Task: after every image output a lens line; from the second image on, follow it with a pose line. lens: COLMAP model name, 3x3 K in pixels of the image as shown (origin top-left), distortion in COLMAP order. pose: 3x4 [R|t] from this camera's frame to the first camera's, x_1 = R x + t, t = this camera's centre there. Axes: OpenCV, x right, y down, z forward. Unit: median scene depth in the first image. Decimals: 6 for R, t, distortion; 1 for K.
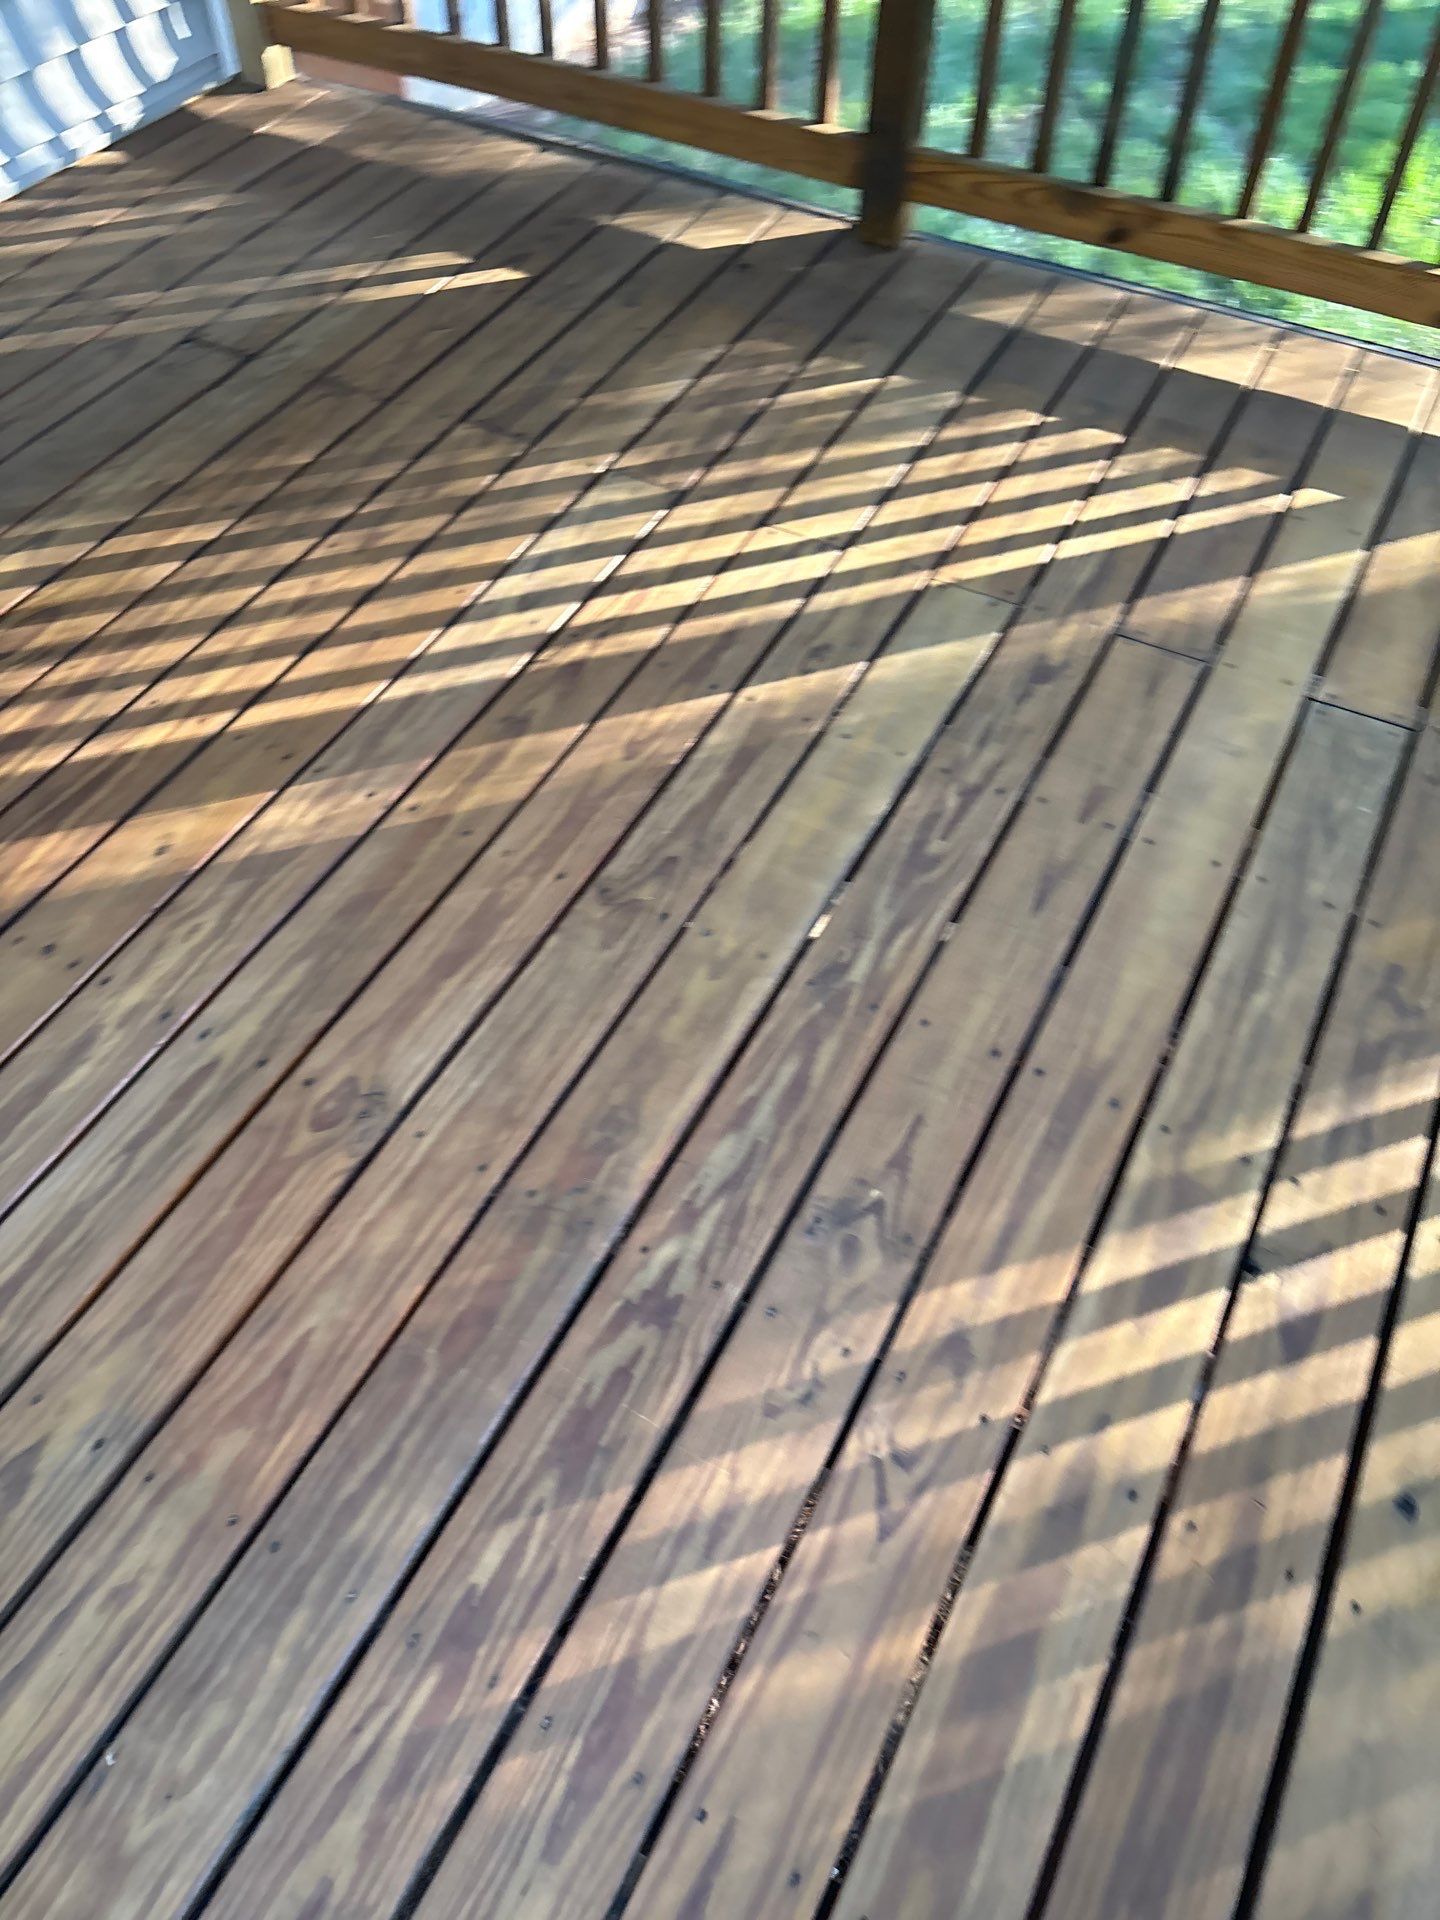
lens RADIAL K [[1452.0, 0, 729.6], [0, 1452.0, 950.0], [0, 0, 1]] dist [0.048328, -0.055418]
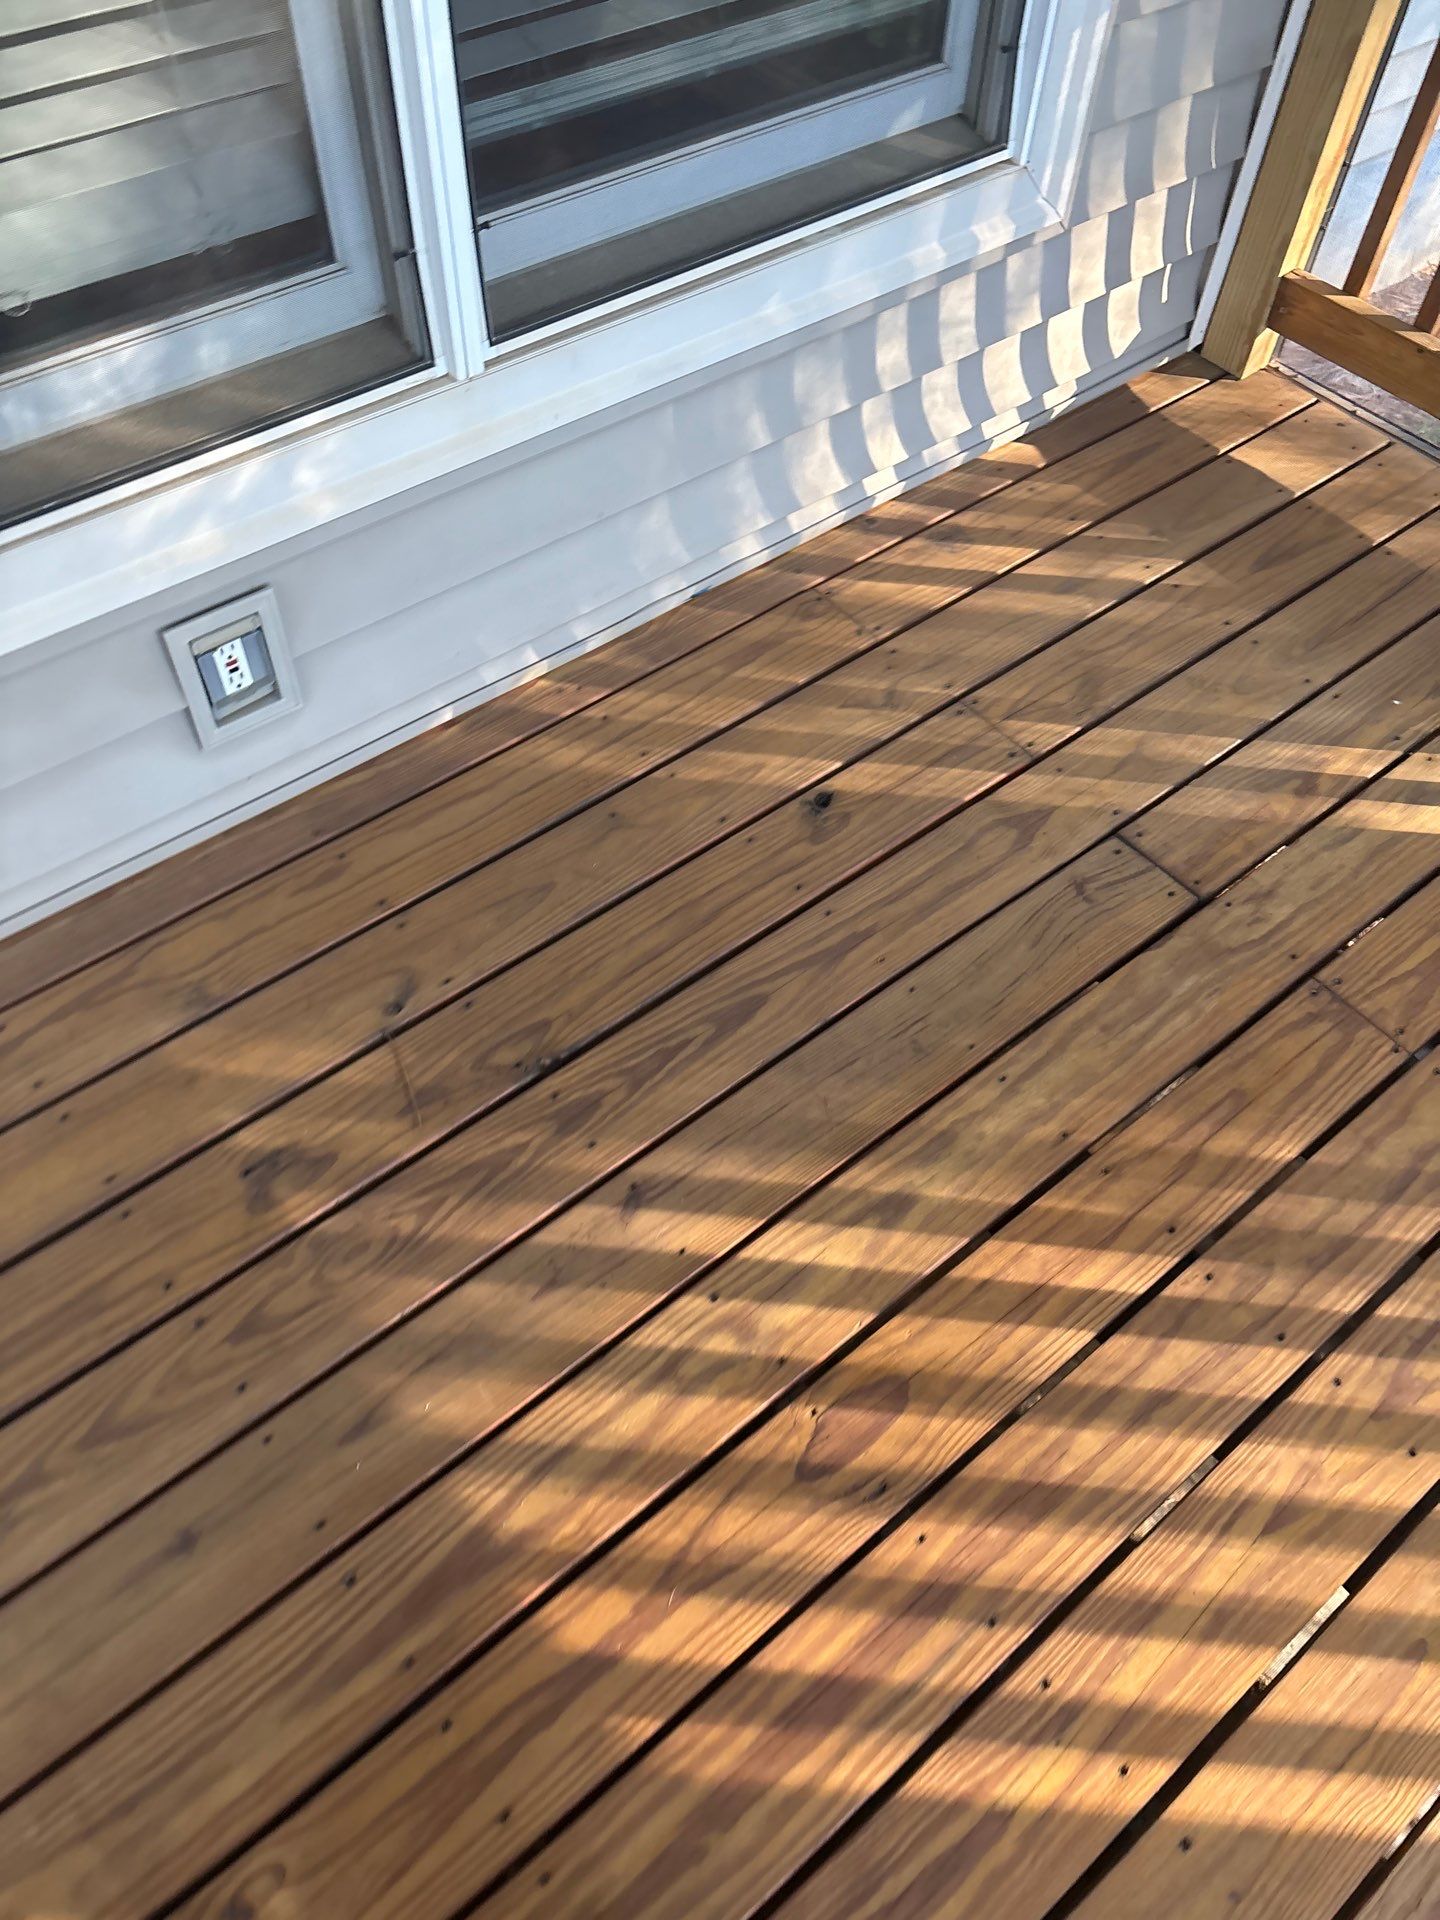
lens RADIAL K [[1452.0, 0, 729.6], [0, 1452.0, 950.0], [0, 0, 1]] dist [0.048328, -0.055418]
pose [[0.924058, 0.320502, -0.208313, -0.486450], [-0.316117, 0.947128, 0.054943, -0.447092], [0.214909, 0.015081, 0.976518, 0.389391]]
